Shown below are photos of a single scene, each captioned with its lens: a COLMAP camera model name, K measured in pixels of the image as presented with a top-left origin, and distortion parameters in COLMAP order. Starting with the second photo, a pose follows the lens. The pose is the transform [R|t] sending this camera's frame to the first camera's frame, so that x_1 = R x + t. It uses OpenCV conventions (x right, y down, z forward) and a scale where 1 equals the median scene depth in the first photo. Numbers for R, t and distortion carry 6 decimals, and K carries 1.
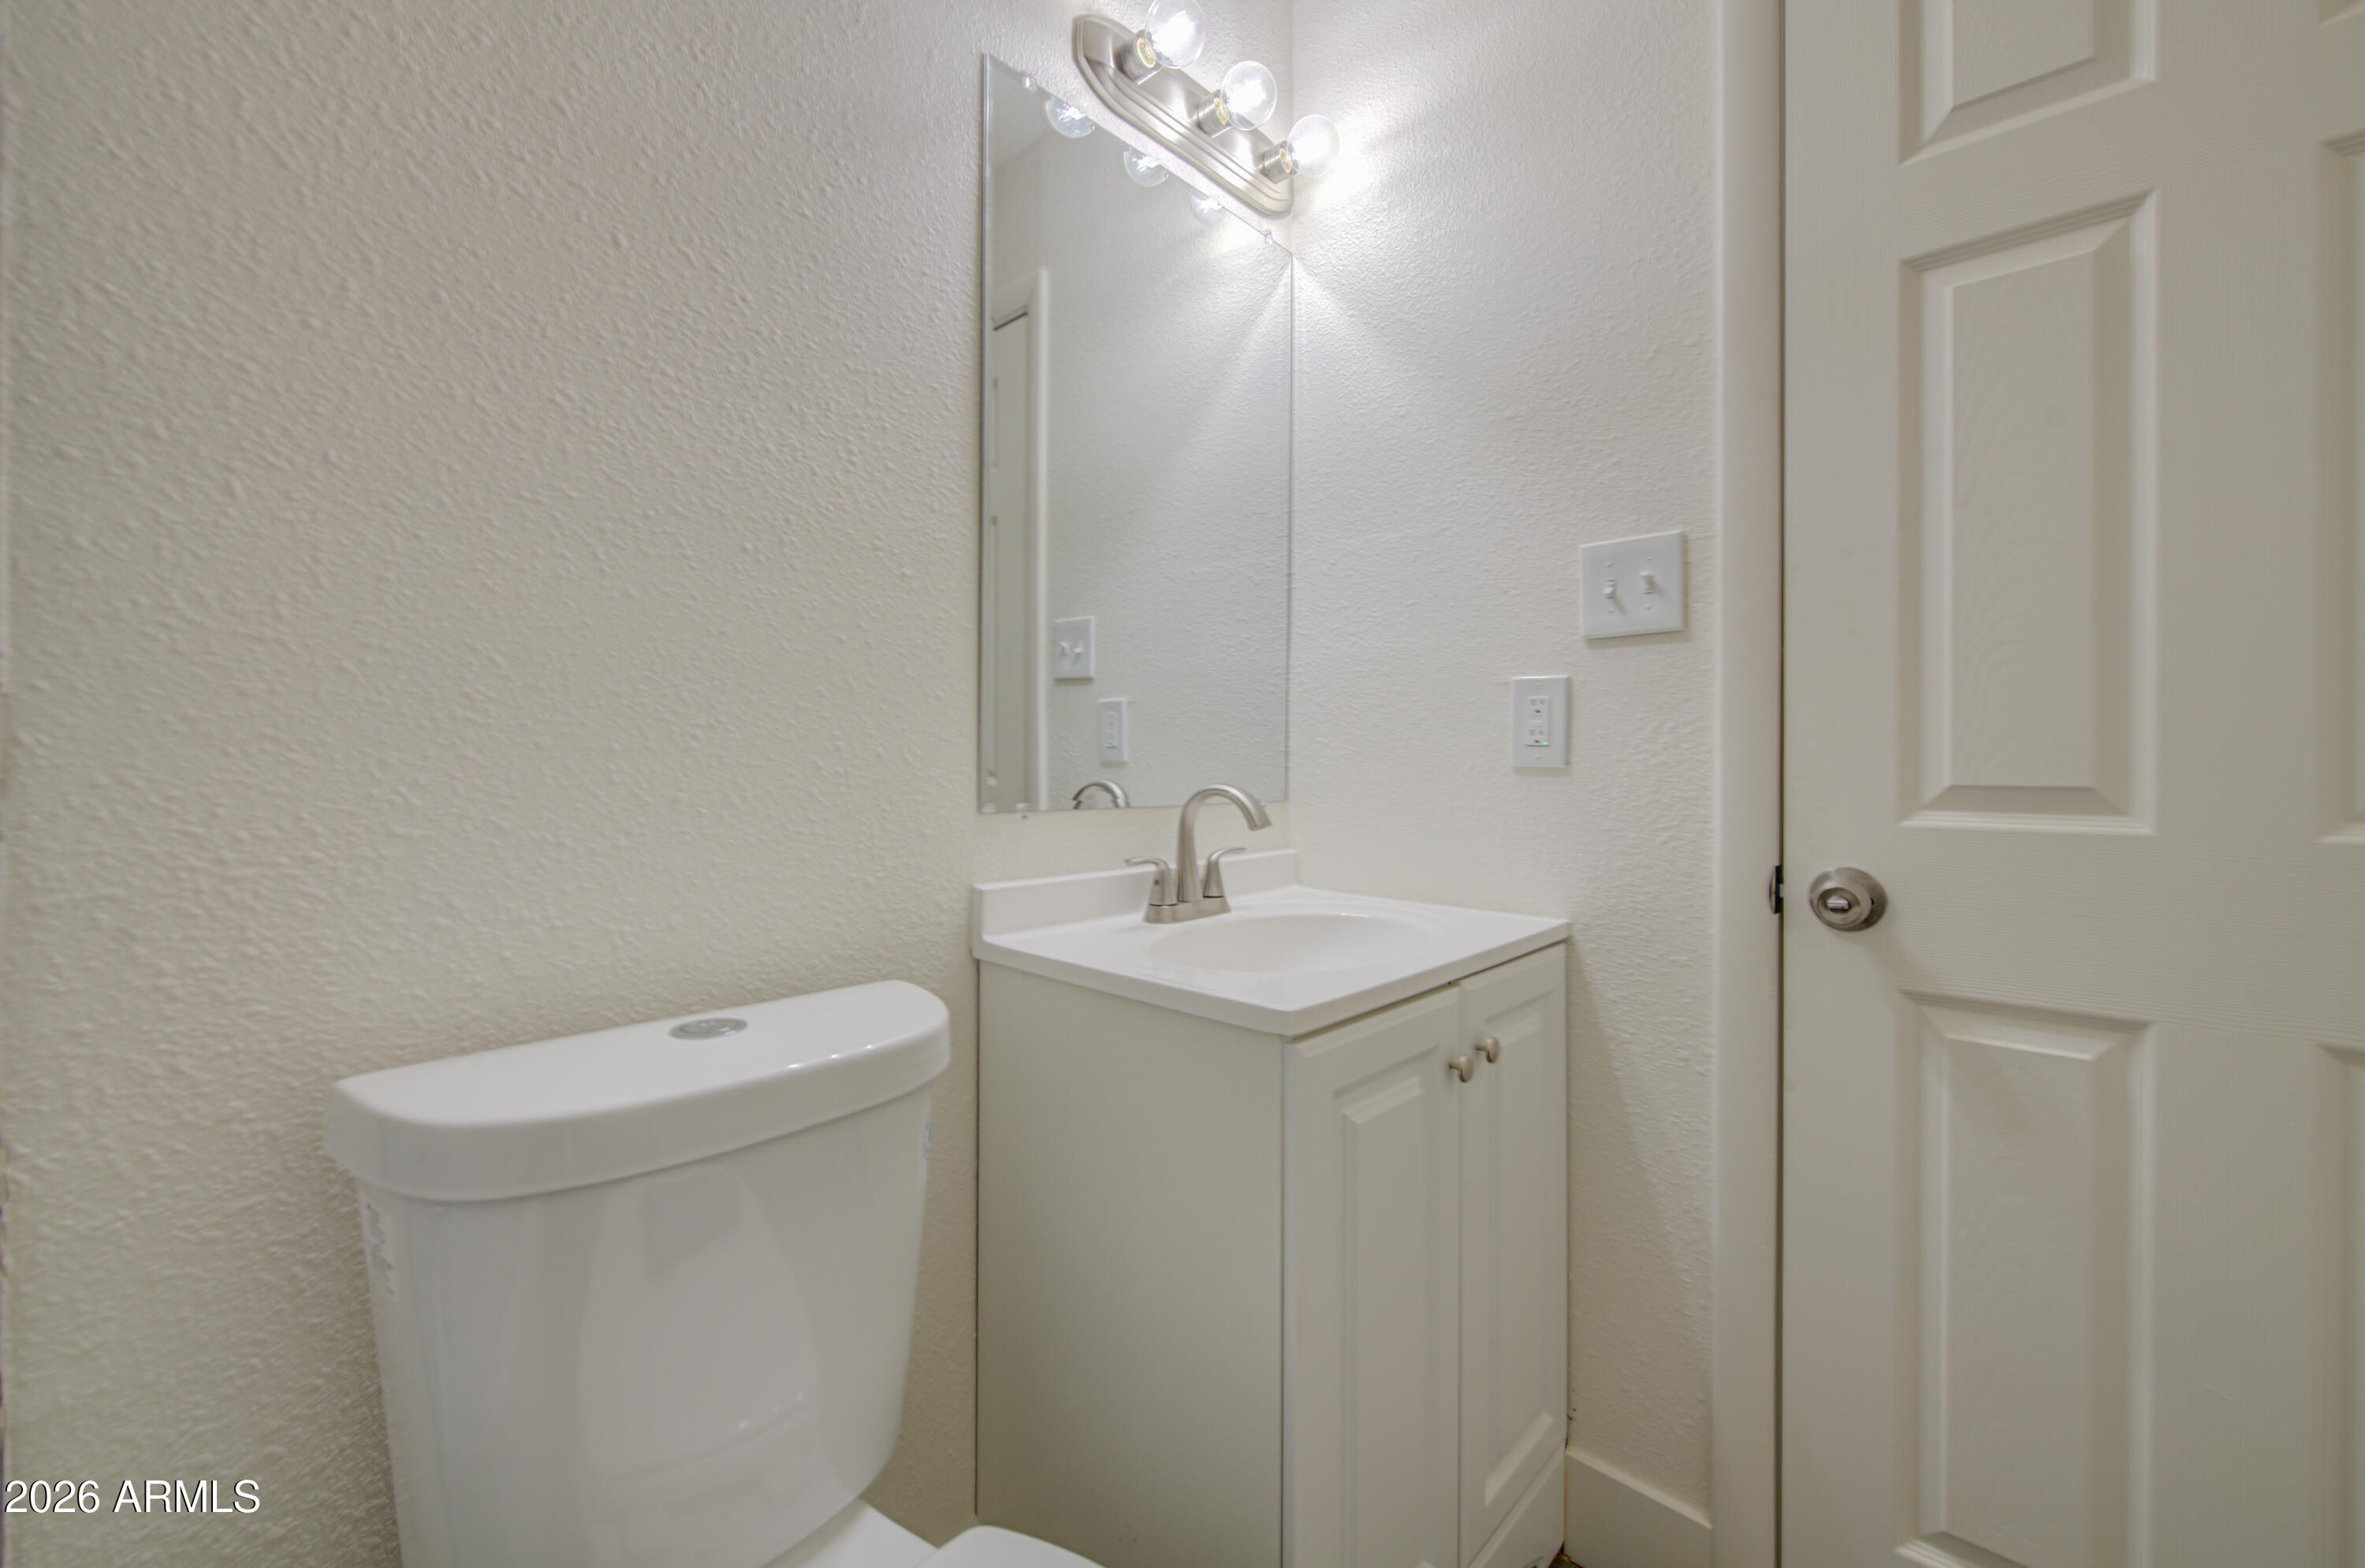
lens RADIAL K [[966.8, 0, 1184.1], [0, 966.8, 767.7], [0, 0, 1]] dist [0.001031, -0.000105]
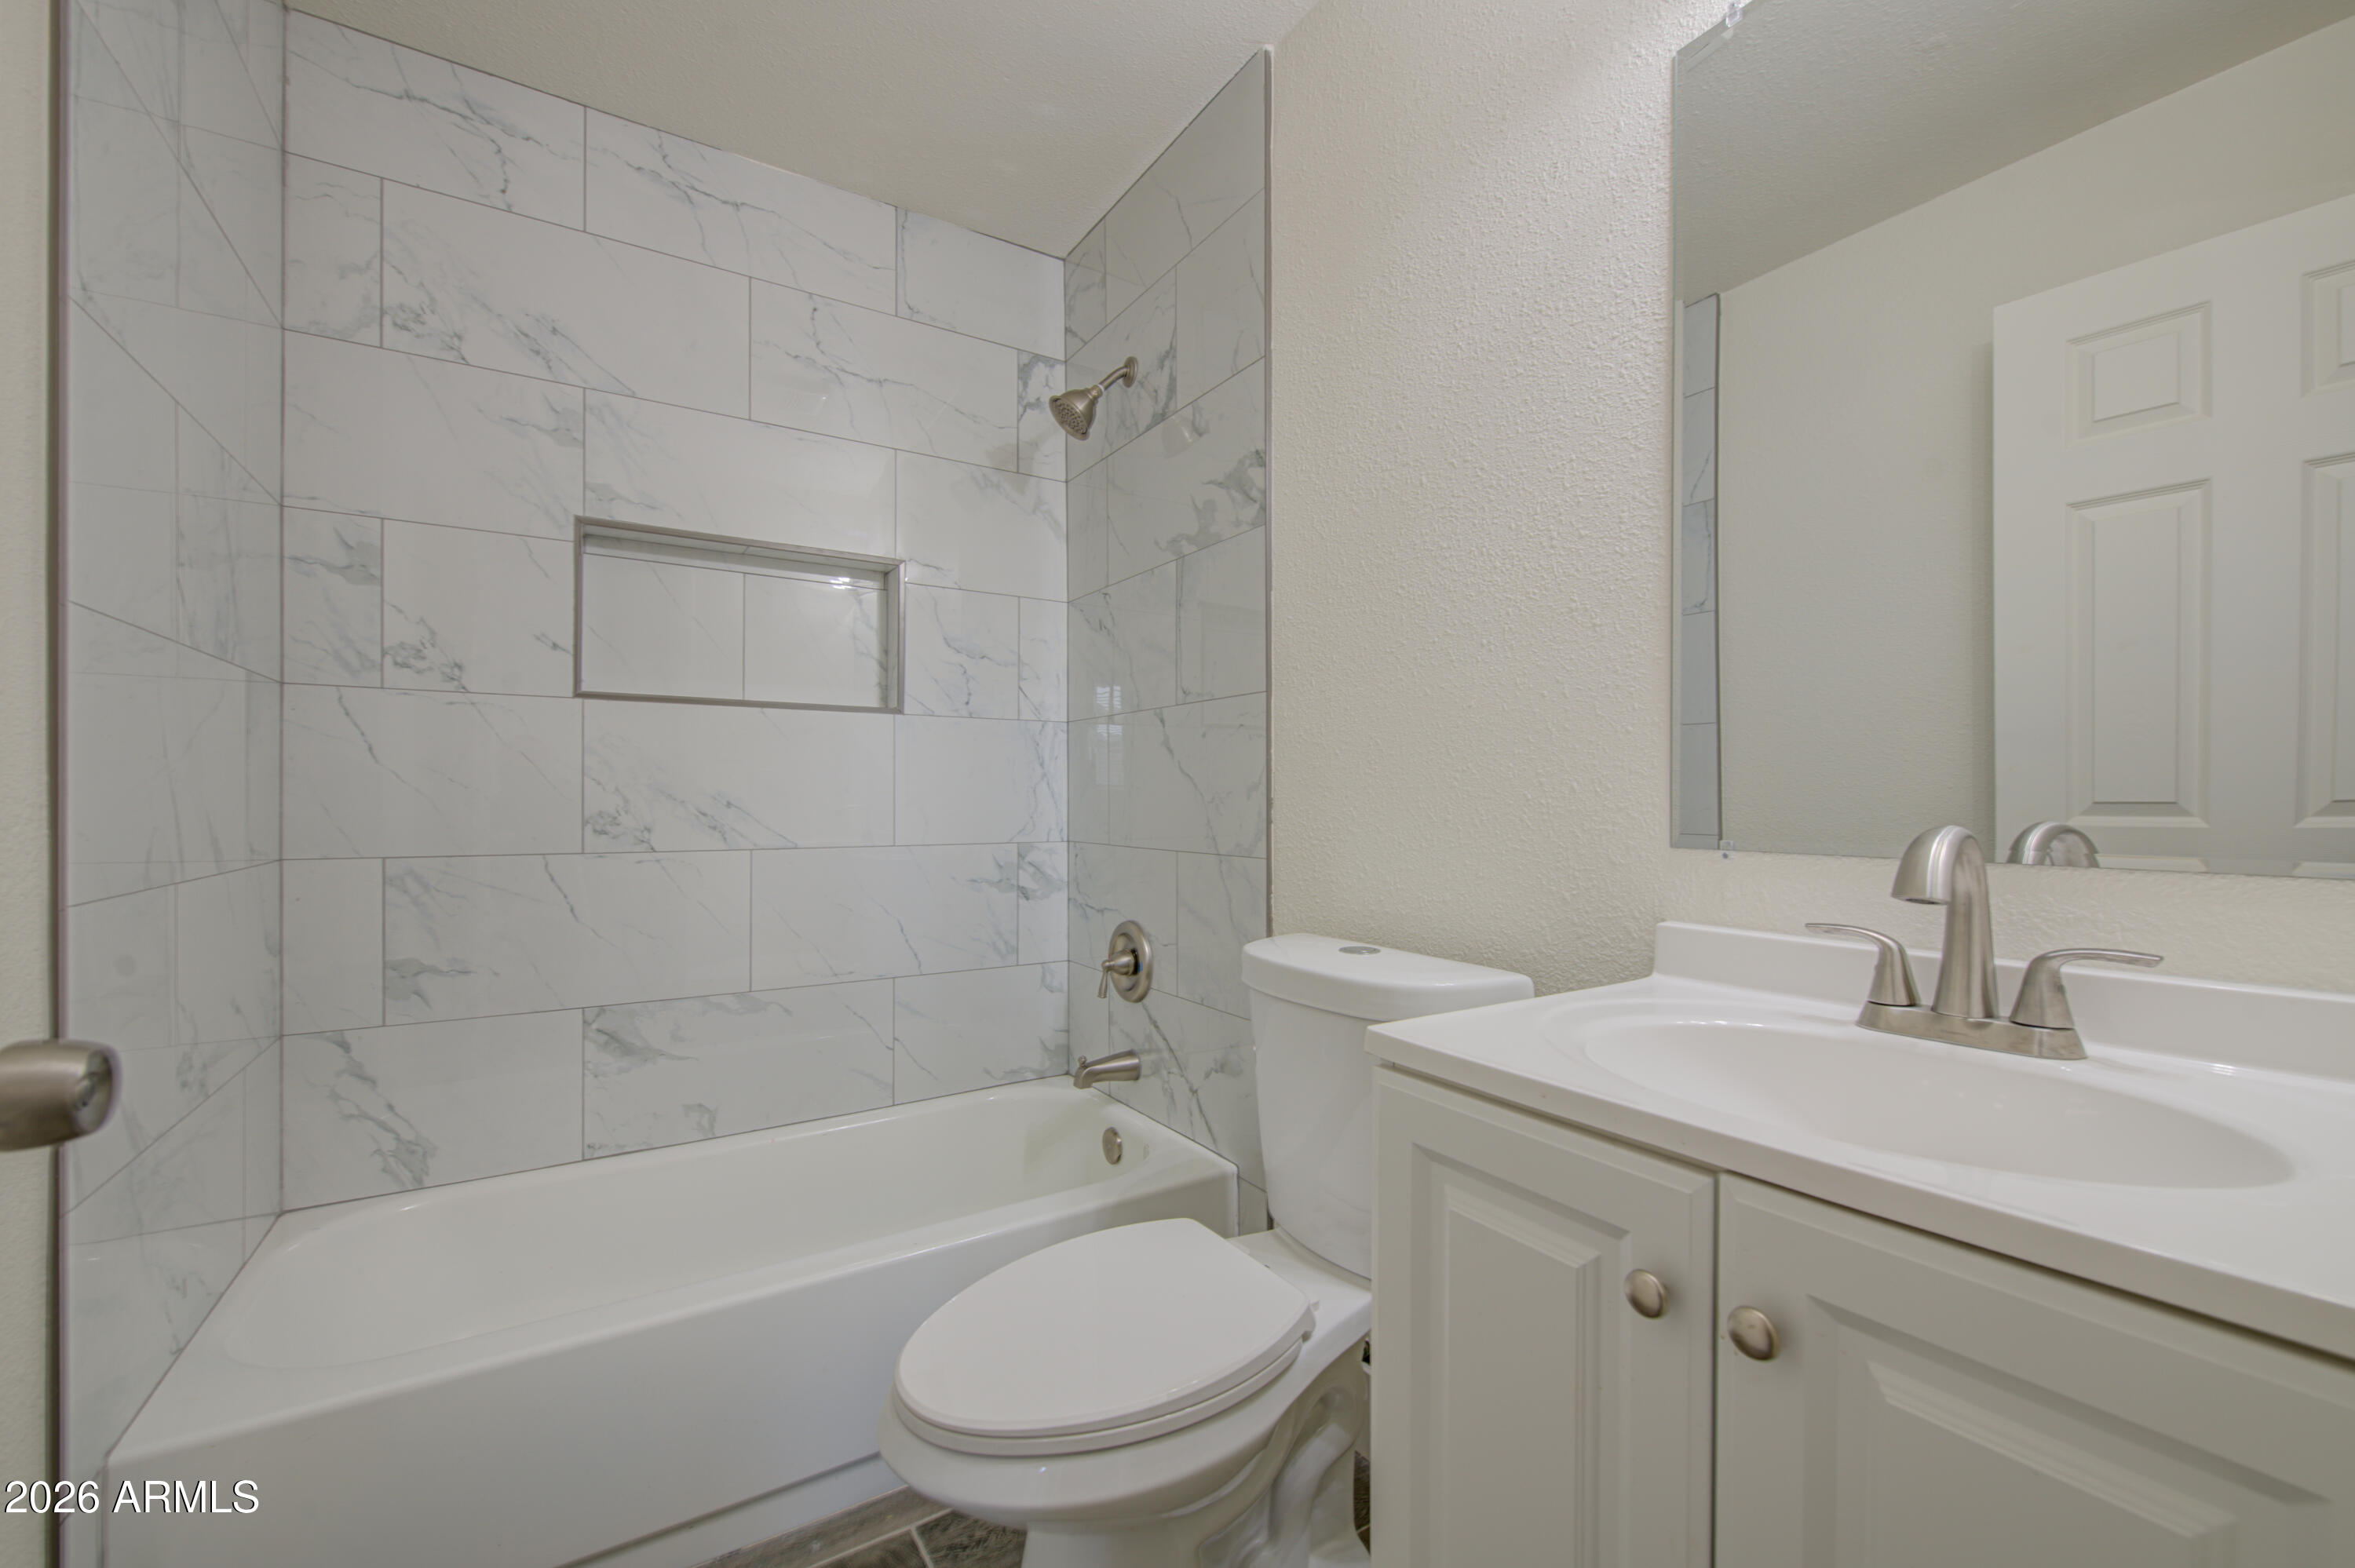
lens RADIAL K [[959.7, 0, 1141.9], [0, 959.7, 790.7], [0, 0, 1]] dist [0.008732, -0.006788]
pose [[-0.298102, -0.013165, -0.954443, 1.042180], [-0.009989, 0.999893, -0.010672, 0.007966], [0.954482, 0.006352, -0.298202, 0.951328]]
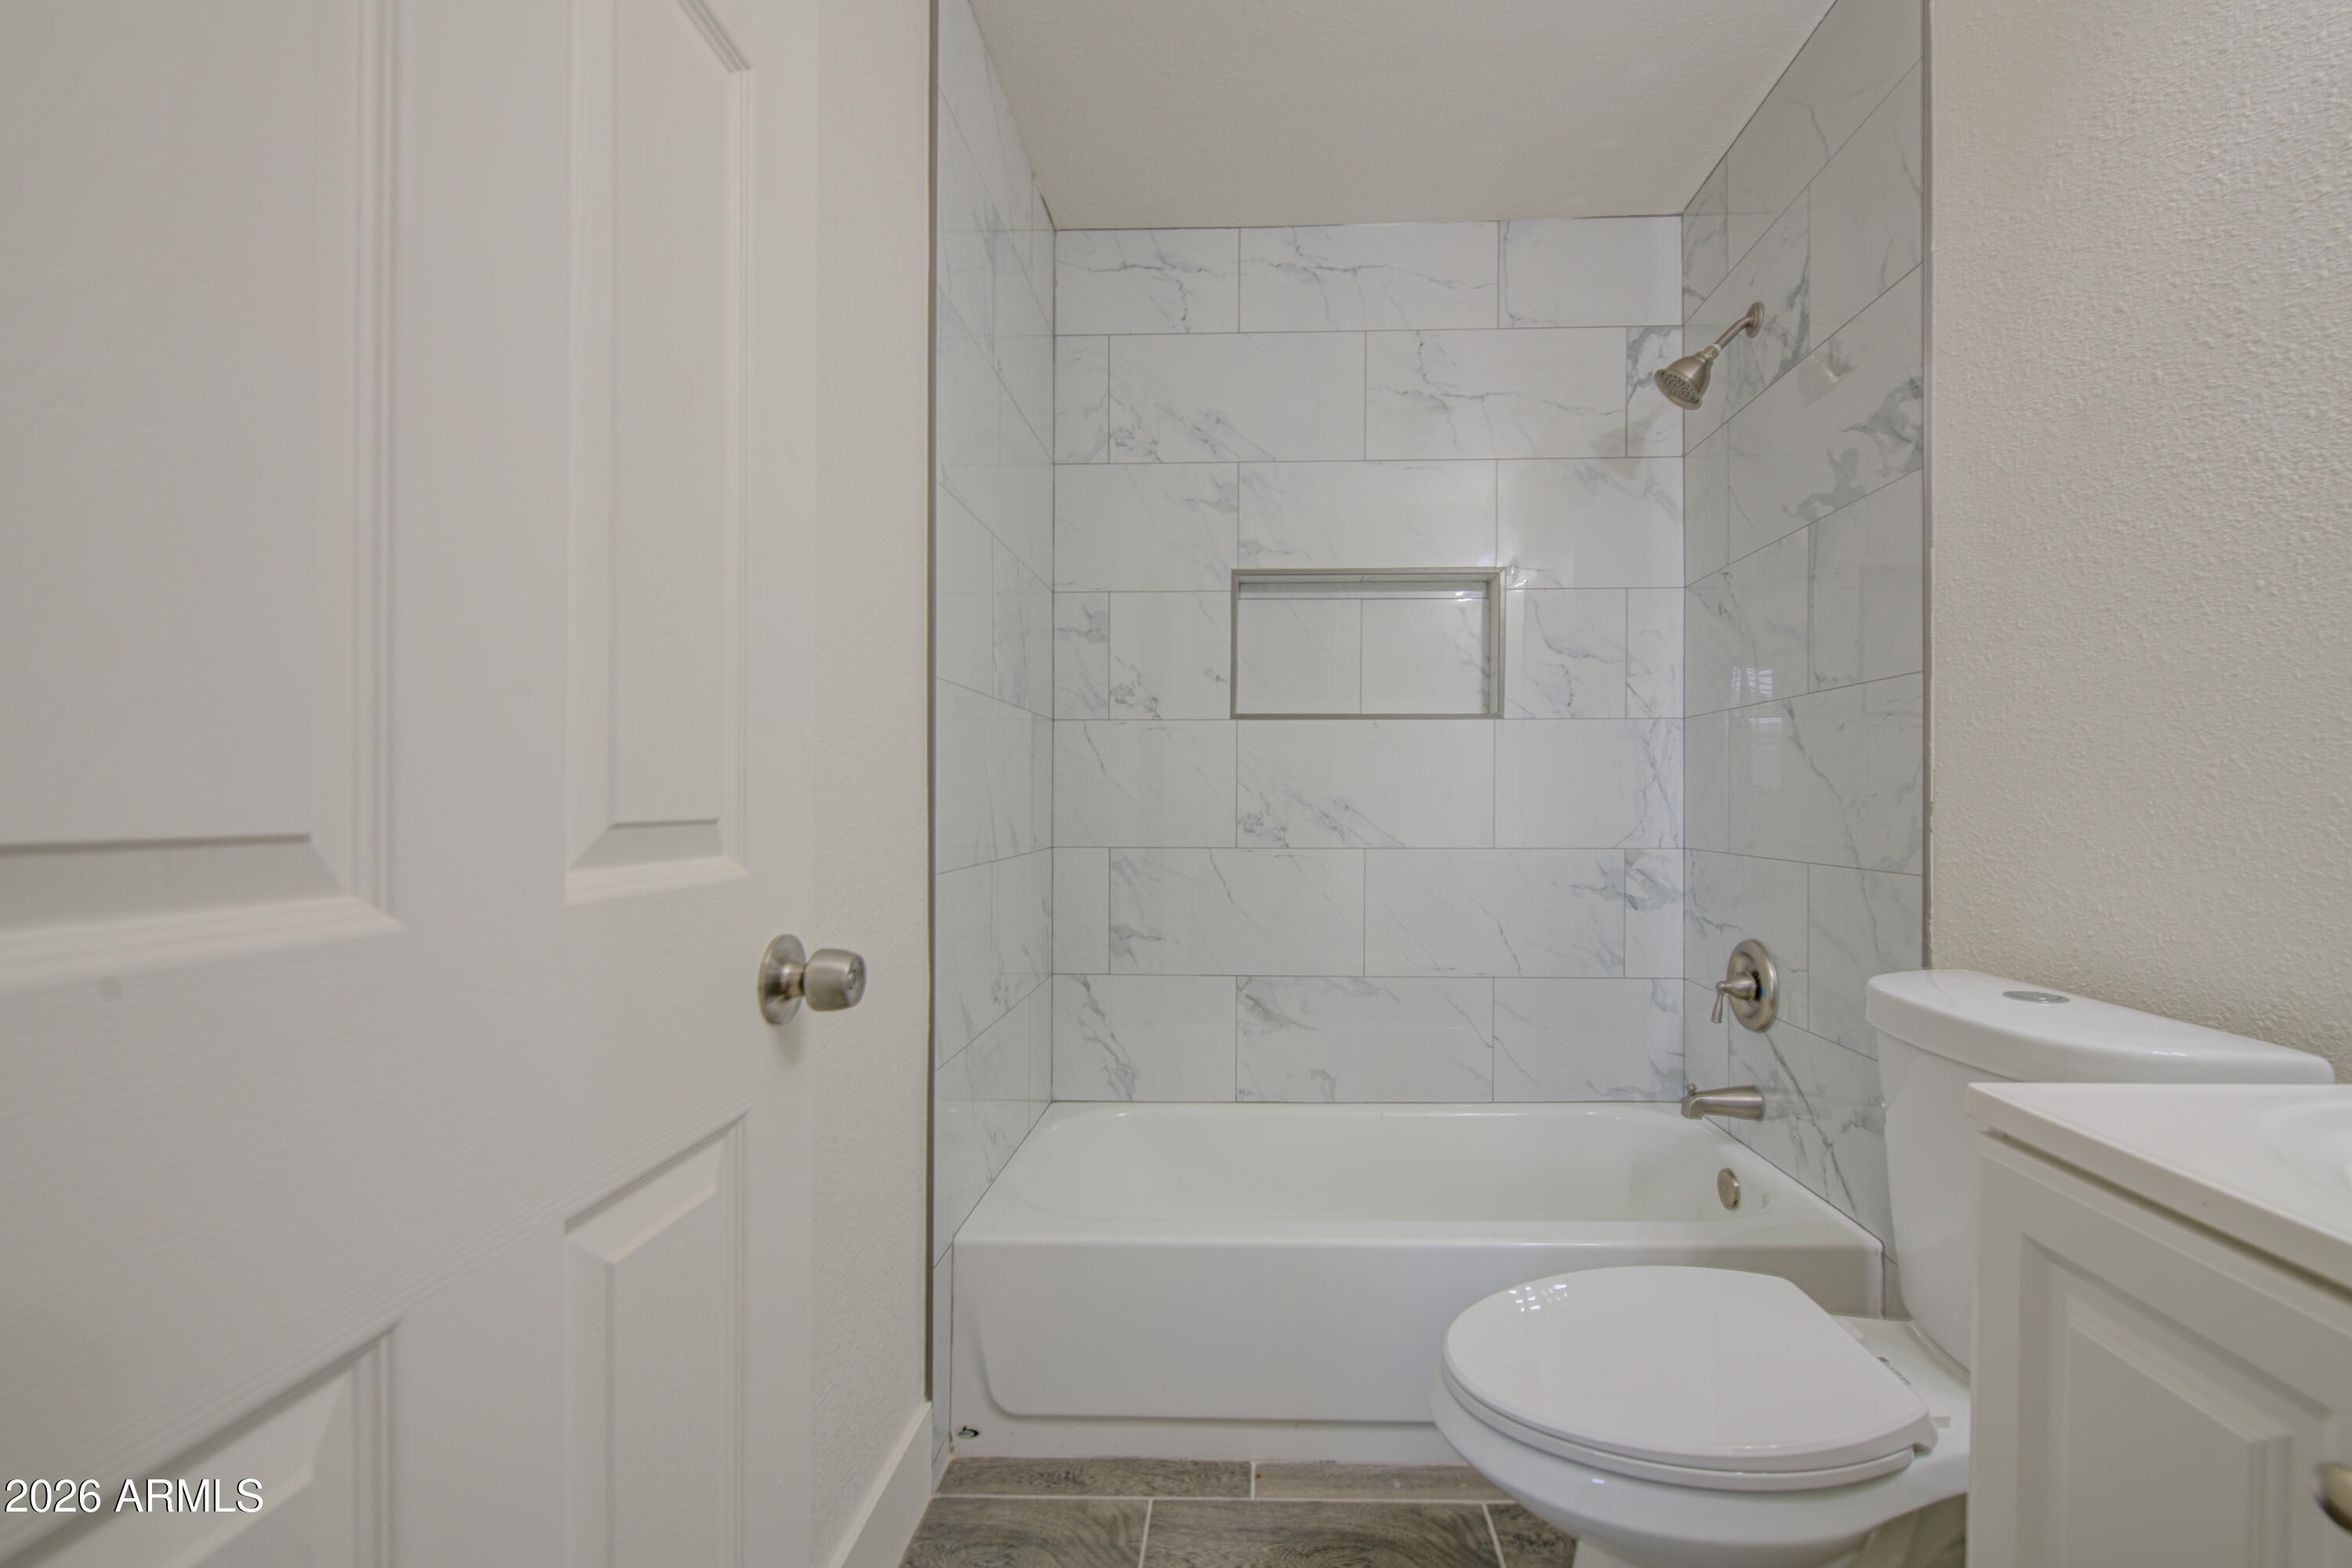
lens RADIAL K [[941.9, 0, 1176.0], [0, 941.9, 784.0], [0, 0, 1]] dist [0.001044, -0.000655]
pose [[-0.792518, -0.013642, -0.609696, 1.047739], [-0.005691, 0.999872, -0.014974, 0.000424], [0.609822, -0.008397, -0.792494, 1.099542]]
